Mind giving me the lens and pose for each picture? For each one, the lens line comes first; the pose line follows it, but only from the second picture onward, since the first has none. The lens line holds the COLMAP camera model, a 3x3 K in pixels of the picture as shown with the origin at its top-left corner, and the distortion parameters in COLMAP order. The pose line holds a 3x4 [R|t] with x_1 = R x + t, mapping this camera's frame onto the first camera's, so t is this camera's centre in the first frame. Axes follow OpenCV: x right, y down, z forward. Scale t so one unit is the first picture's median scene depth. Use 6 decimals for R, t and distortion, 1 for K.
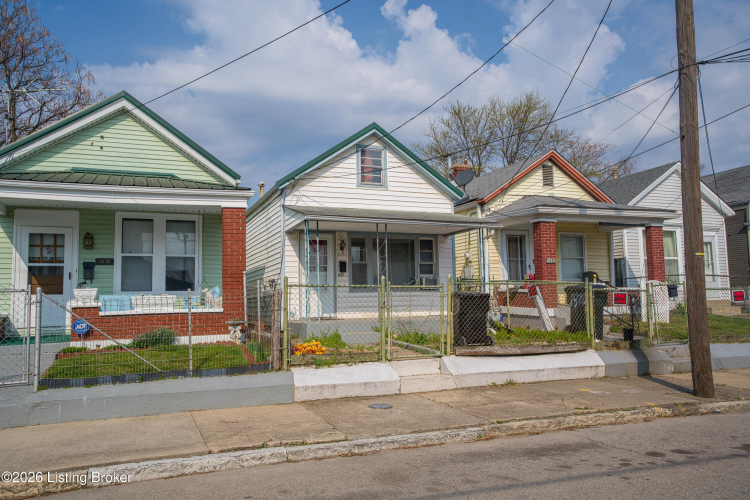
lens RADIAL K [[568.4, 0, 372.0], [0, 568.4, 251.1], [0, 0, 1]] dist [-0.004658, 0.068961]
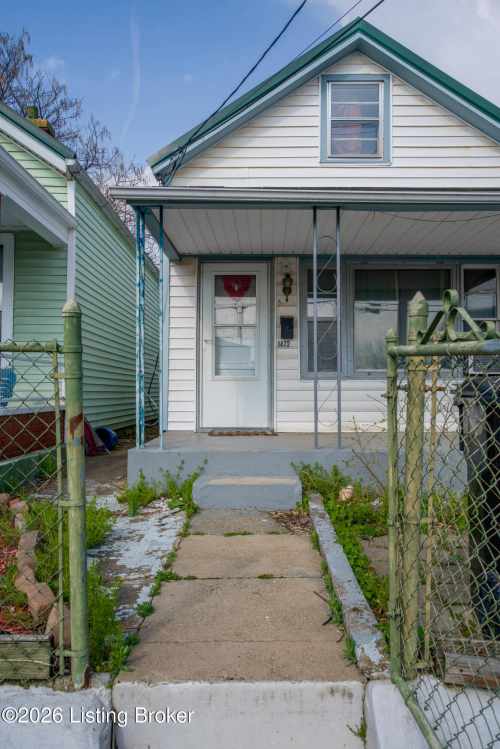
lens RADIAL K [[567.6, 0, 250.0], [0, 567.6, 374.5], [0, 0, 1]] dist [-0.004658, 0.068961]
pose [[0.923457, 0.008905, -0.383599, 0.124372], [0.014836, 0.998154, 0.058888, 0.044481], [0.383416, -0.060071, 0.921620, 0.608864]]
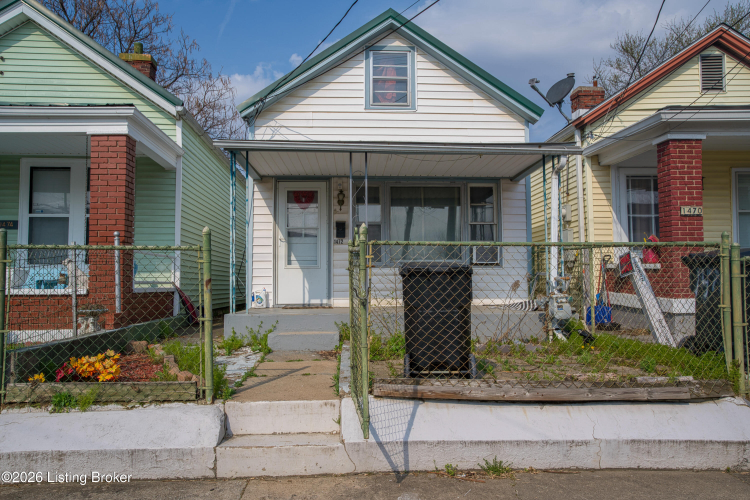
lens RADIAL K [[568.4, 0, 372.0], [0, 568.4, 251.1], [0, 0, 1]] dist [-0.004658, 0.068961]
pose [[0.945382, -0.006236, -0.325906, 0.231413], [0.017029, 0.999397, 0.030275, 0.038154], [0.325520, -0.034171, 0.944917, 0.433398]]
